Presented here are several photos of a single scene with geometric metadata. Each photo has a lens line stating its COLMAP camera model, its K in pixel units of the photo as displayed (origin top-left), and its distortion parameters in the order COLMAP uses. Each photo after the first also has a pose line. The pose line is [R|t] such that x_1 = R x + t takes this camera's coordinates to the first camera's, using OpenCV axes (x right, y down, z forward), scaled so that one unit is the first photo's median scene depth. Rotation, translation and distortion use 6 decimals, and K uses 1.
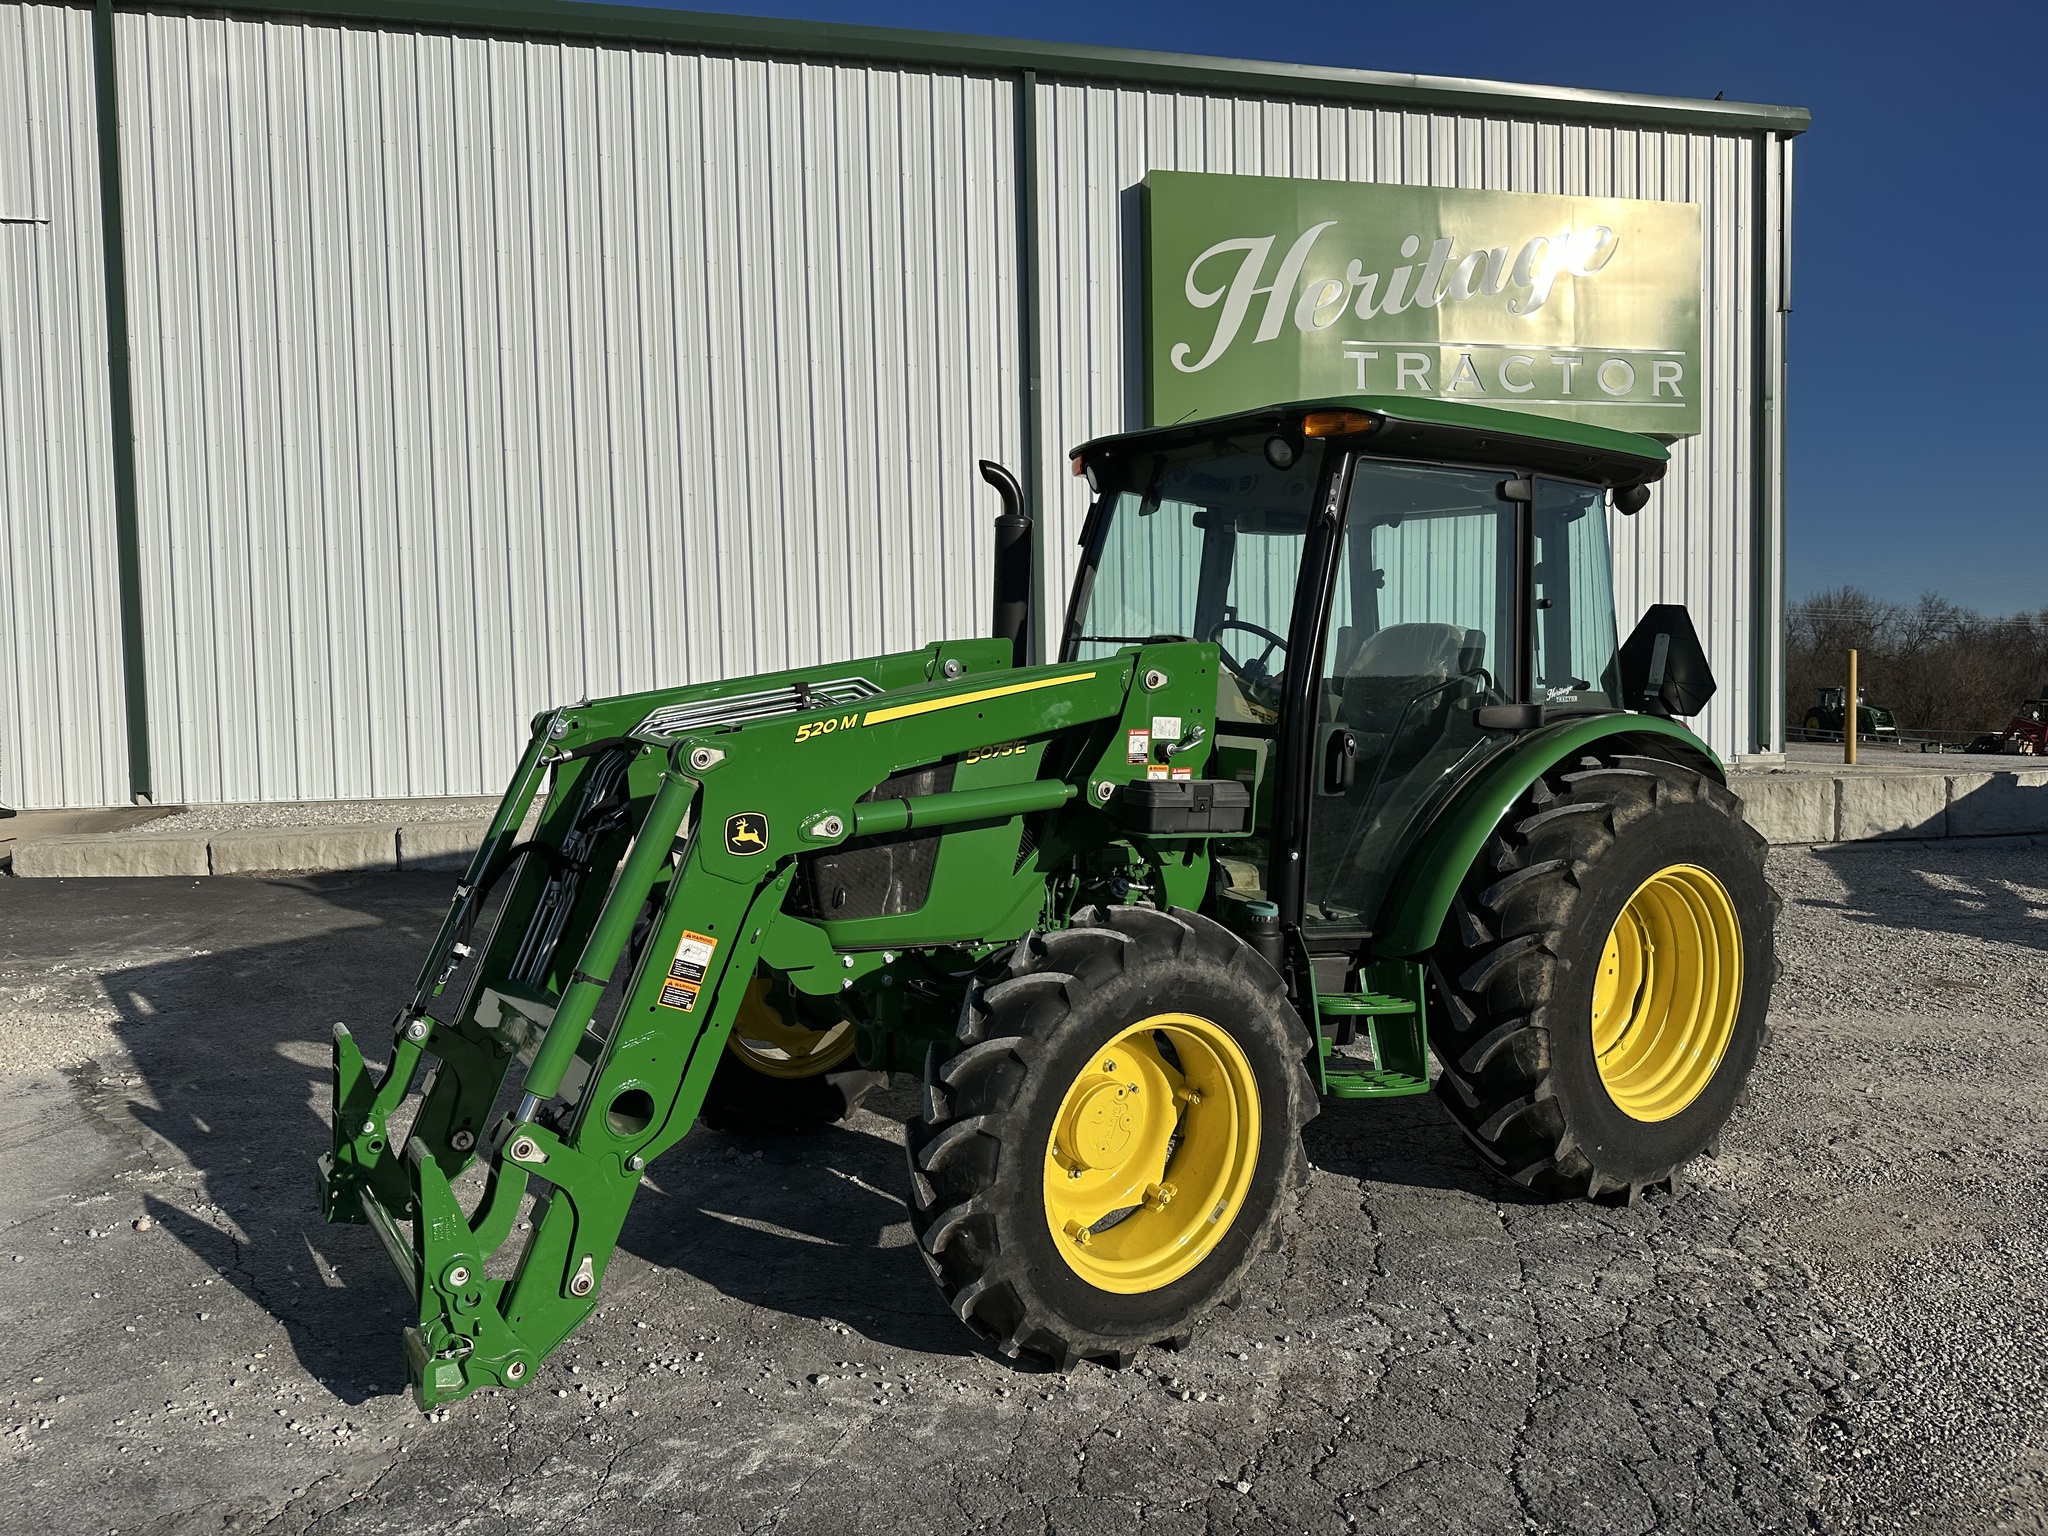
lens RADIAL K [[1433.4, 0, 1026.7], [0, 1433.4, 761.0], [0, 0, 1]] dist [0.068220, -0.089788]
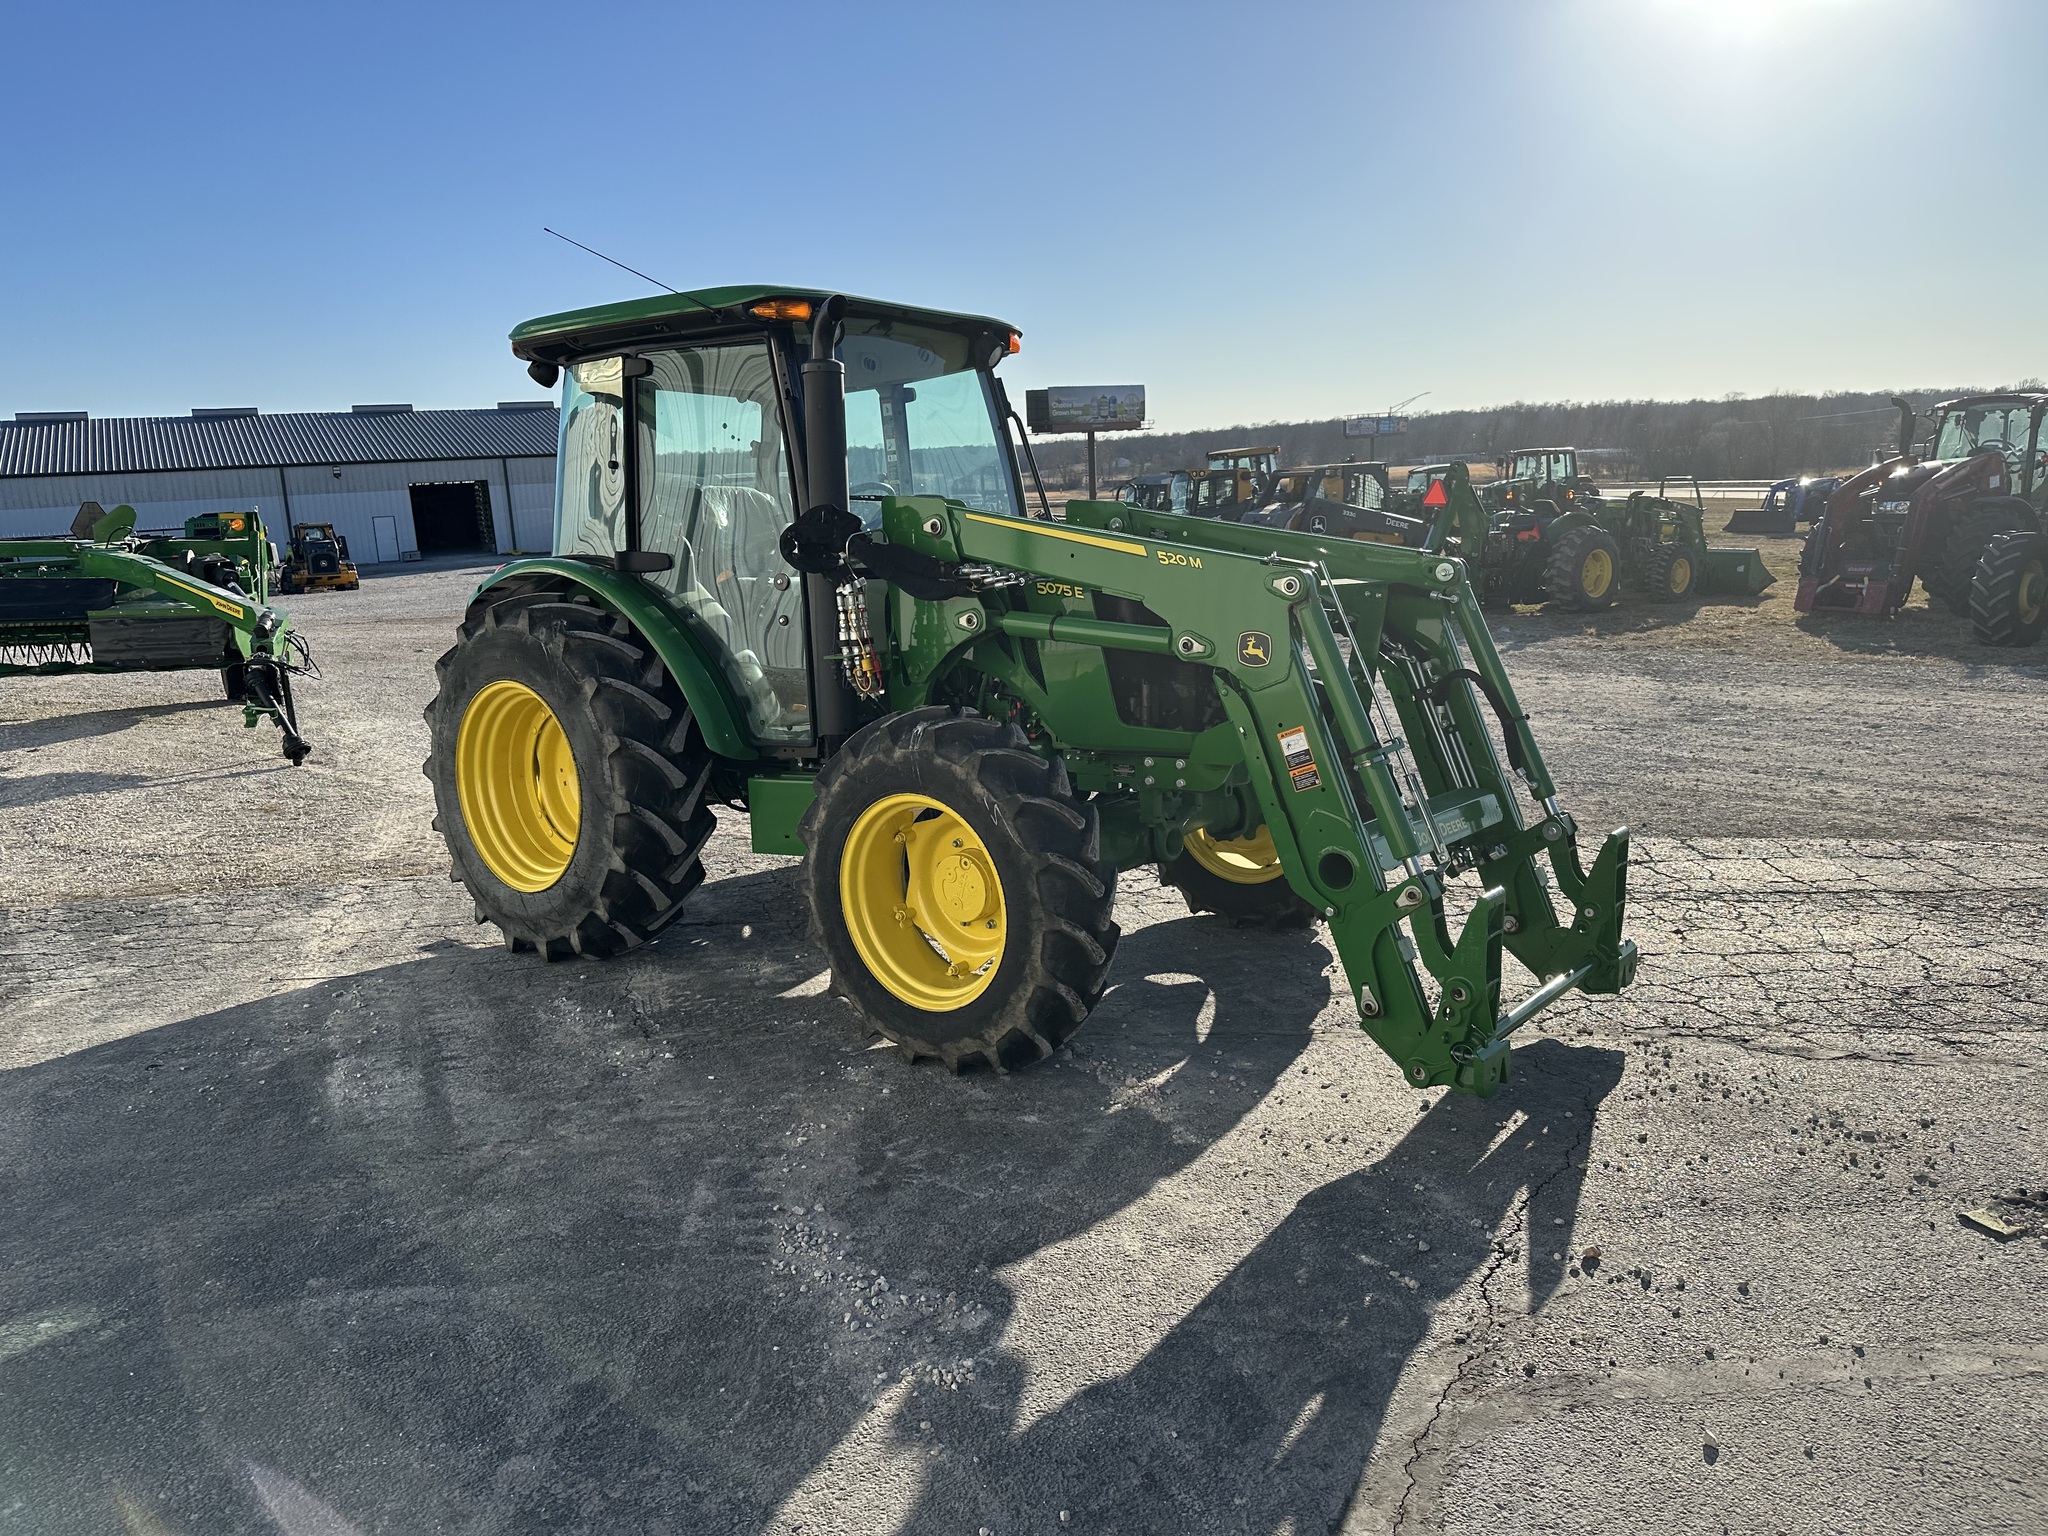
lens RADIAL K [[1433.4, 0, 1015.9], [0, 1433.4, 757.1], [0, 0, 1]] dist [0.068220, -0.089788]
pose [[-0.289519, -0.164444, 0.942940, -1.235436], [0.089698, 0.976135, 0.197774, -0.122873], [-0.952960, 0.141839, -0.267860, 1.497409]]
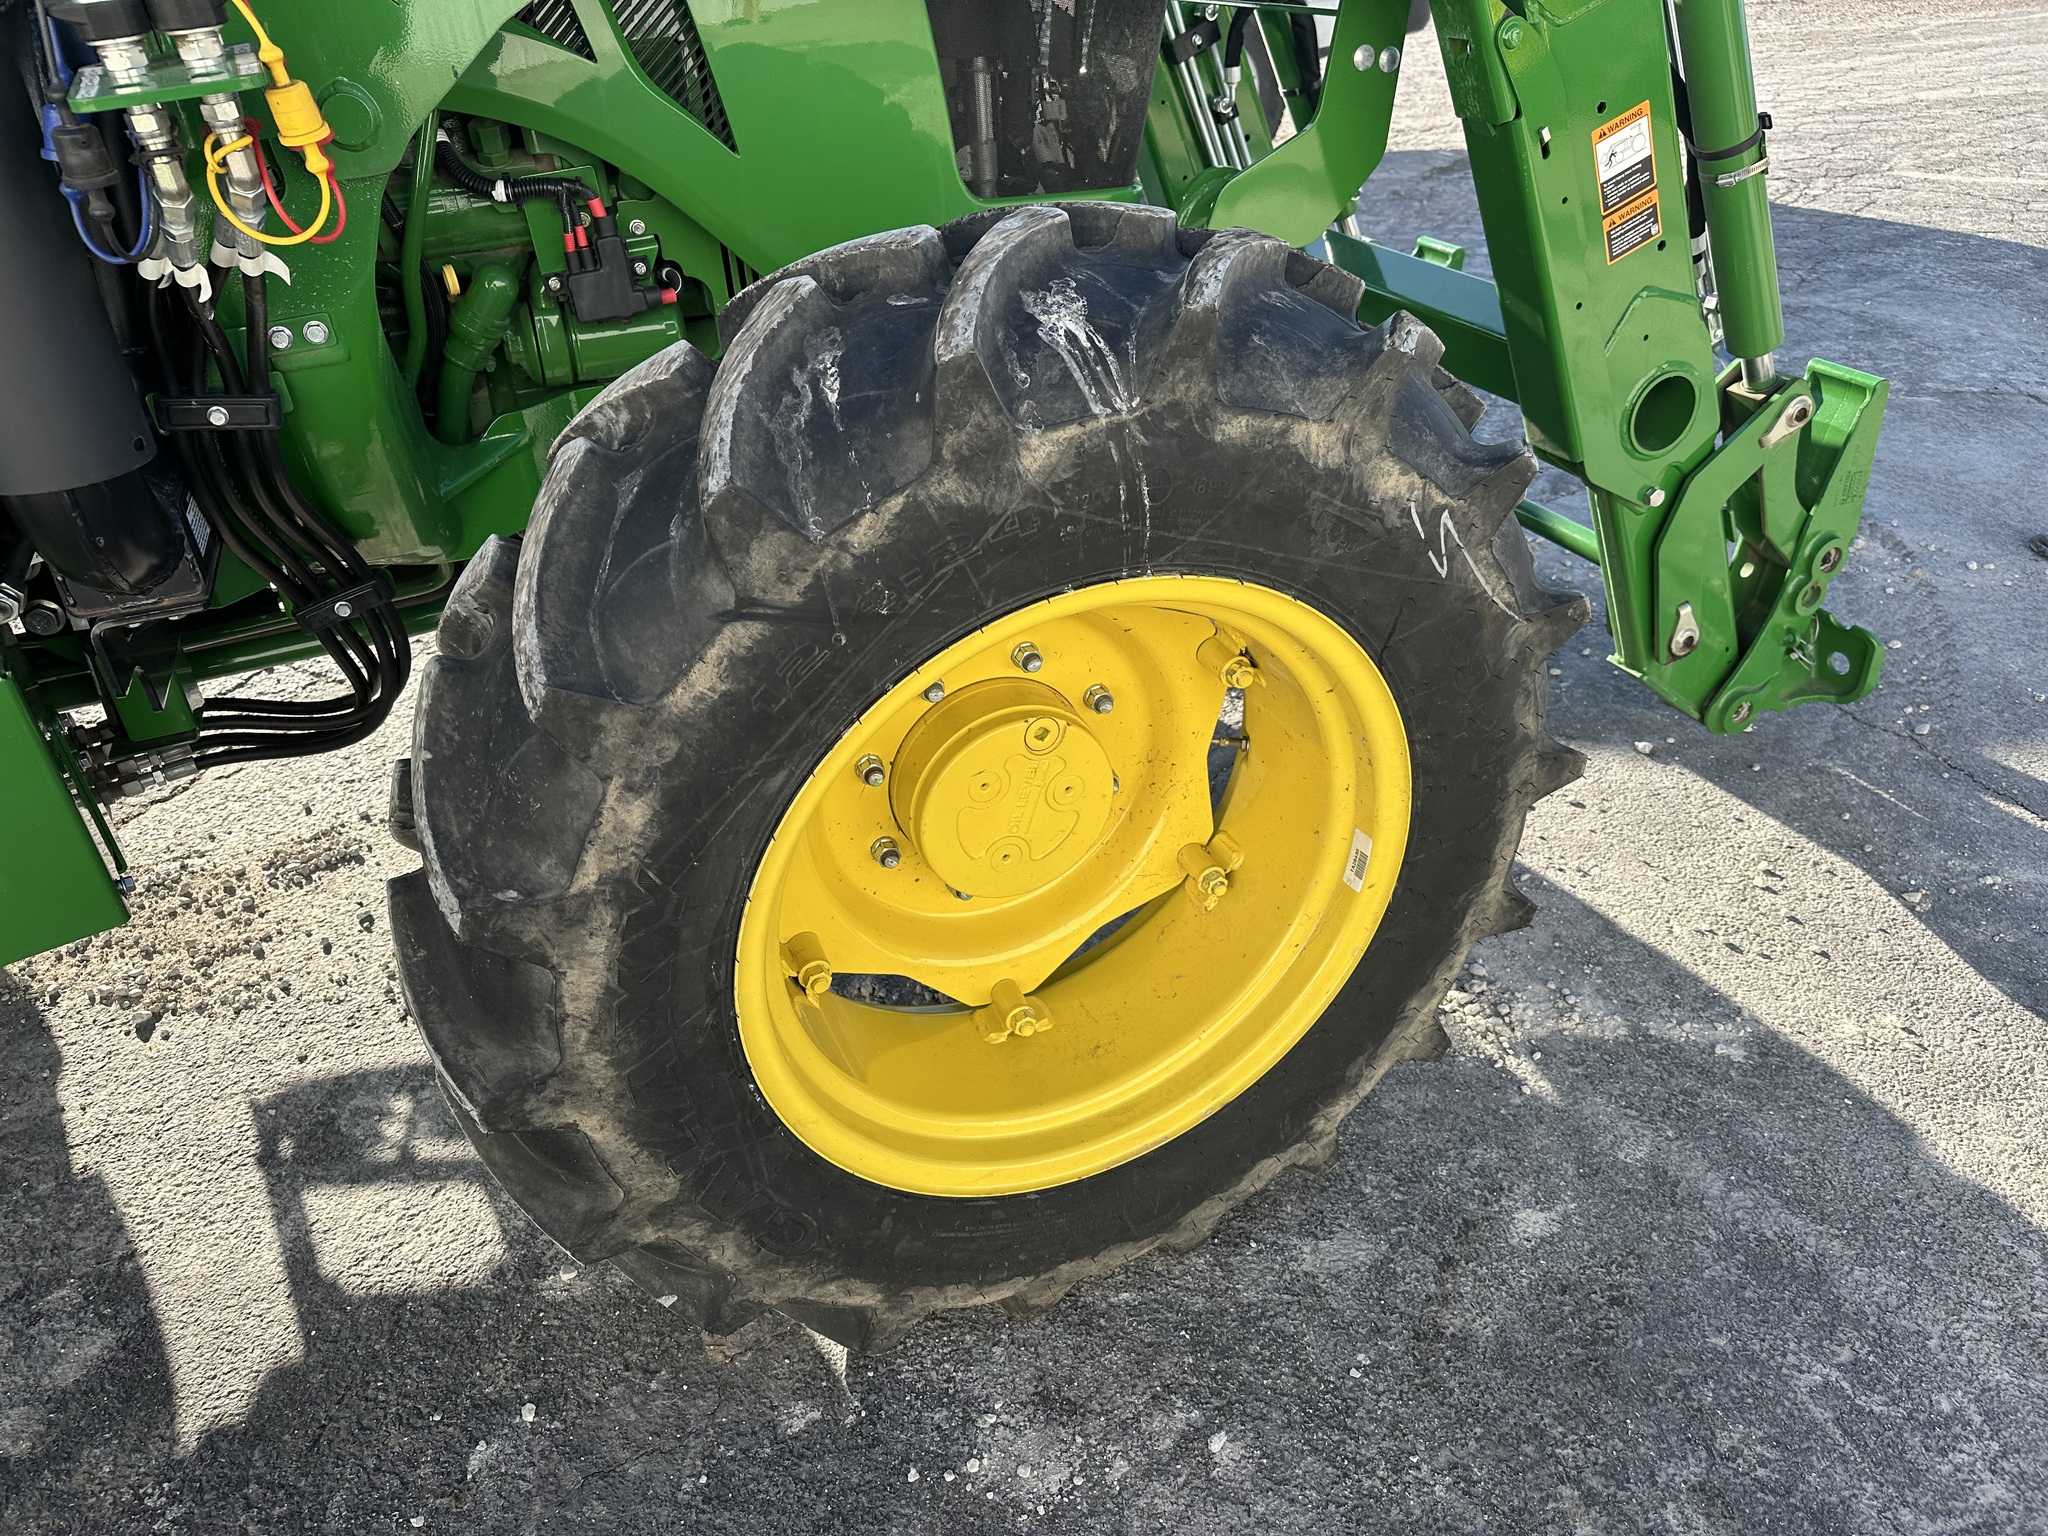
lens RADIAL K [[1433.4, 0, 1014.3], [0, 1433.4, 767.1], [0, 0, 1]] dist [0.068220, -0.089788]
pose [[-0.976837, -0.104554, 0.186701, -0.266776], [0.028357, 0.801555, 0.597248, -0.033563], [-0.212096, 0.588709, -0.780024, 1.532242]]
